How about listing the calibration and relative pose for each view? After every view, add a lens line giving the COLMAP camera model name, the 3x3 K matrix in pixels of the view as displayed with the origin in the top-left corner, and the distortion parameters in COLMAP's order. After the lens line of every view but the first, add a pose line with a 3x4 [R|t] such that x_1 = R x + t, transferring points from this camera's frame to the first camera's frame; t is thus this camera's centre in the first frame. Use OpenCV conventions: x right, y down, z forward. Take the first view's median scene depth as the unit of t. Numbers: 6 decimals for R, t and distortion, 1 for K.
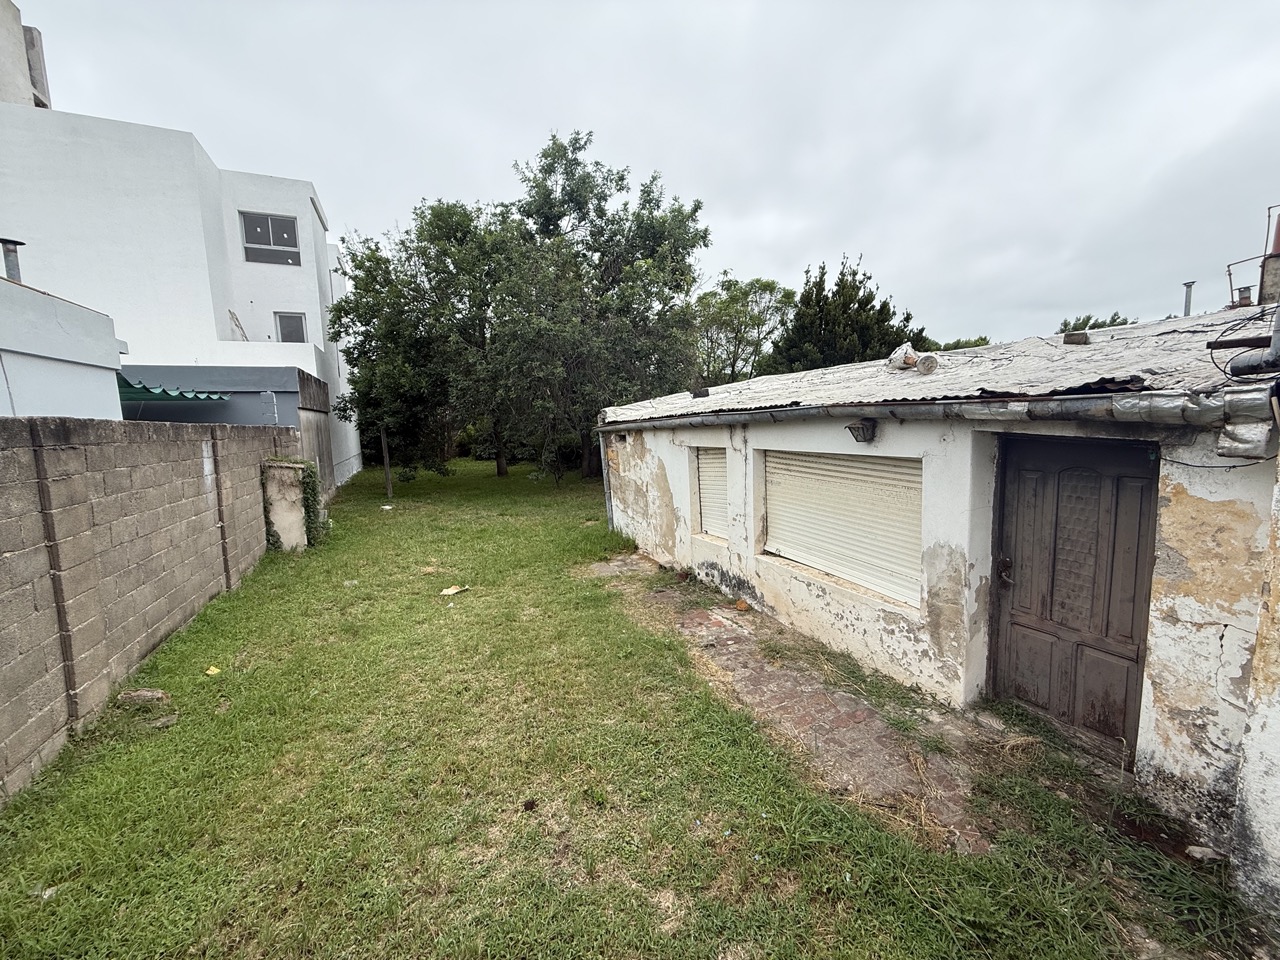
lens RADIAL K [[506.6, 0, 633.0], [0, 506.6, 469.7], [0, 0, 1]] dist [0.009967, 0.000173]
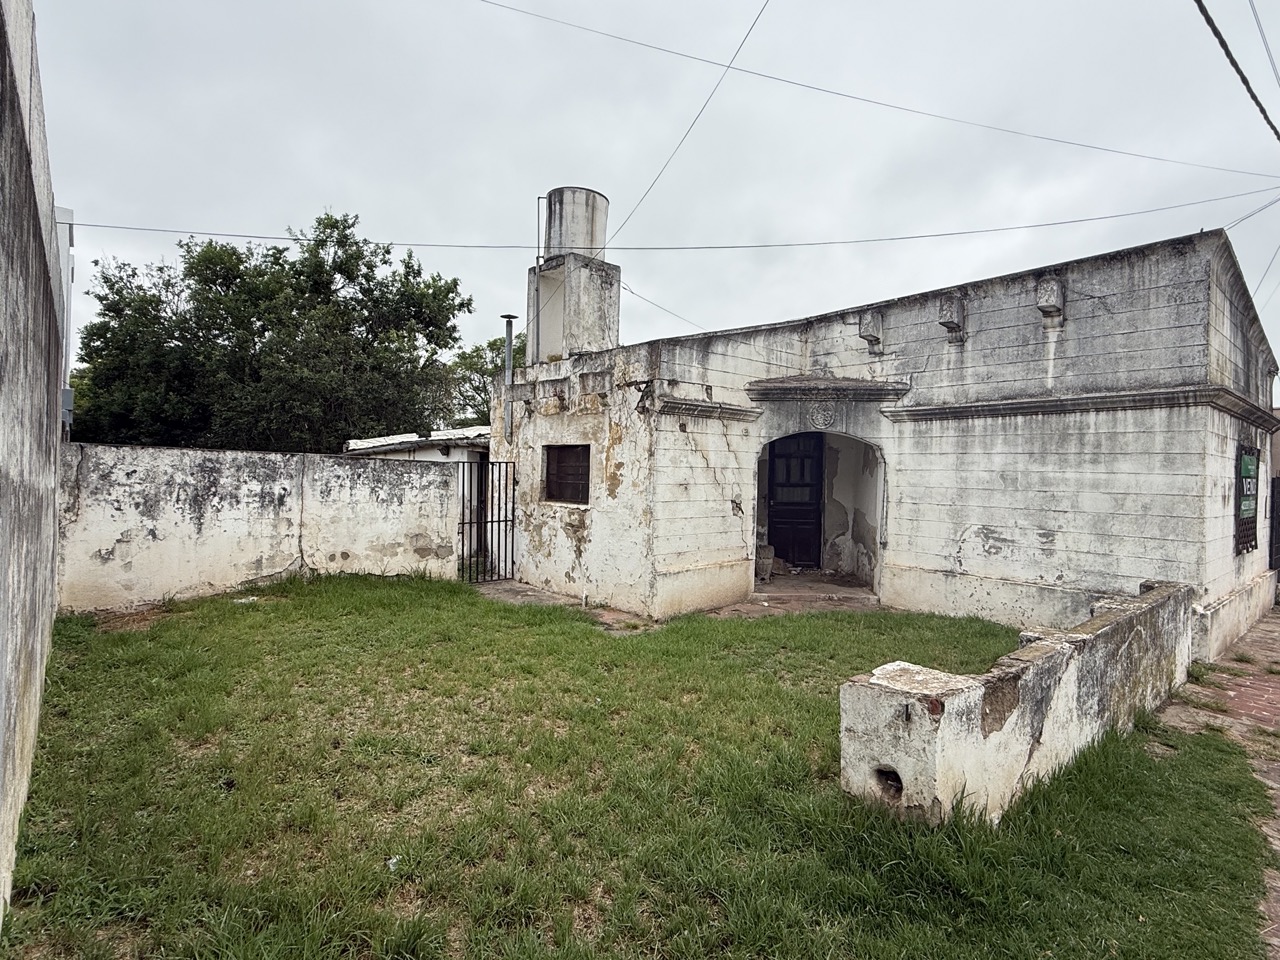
lens RADIAL K [[659.3, 0, 643.4], [0, 659.3, 479.4], [0, 0, 1]] dist [-0.003783, -0.001054]
pose [[0.956399, 0.049250, 0.287882, 0.133886], [-0.021047, 0.994739, -0.100256, 0.098208], [-0.291305, 0.089826, 0.952404, -0.620123]]
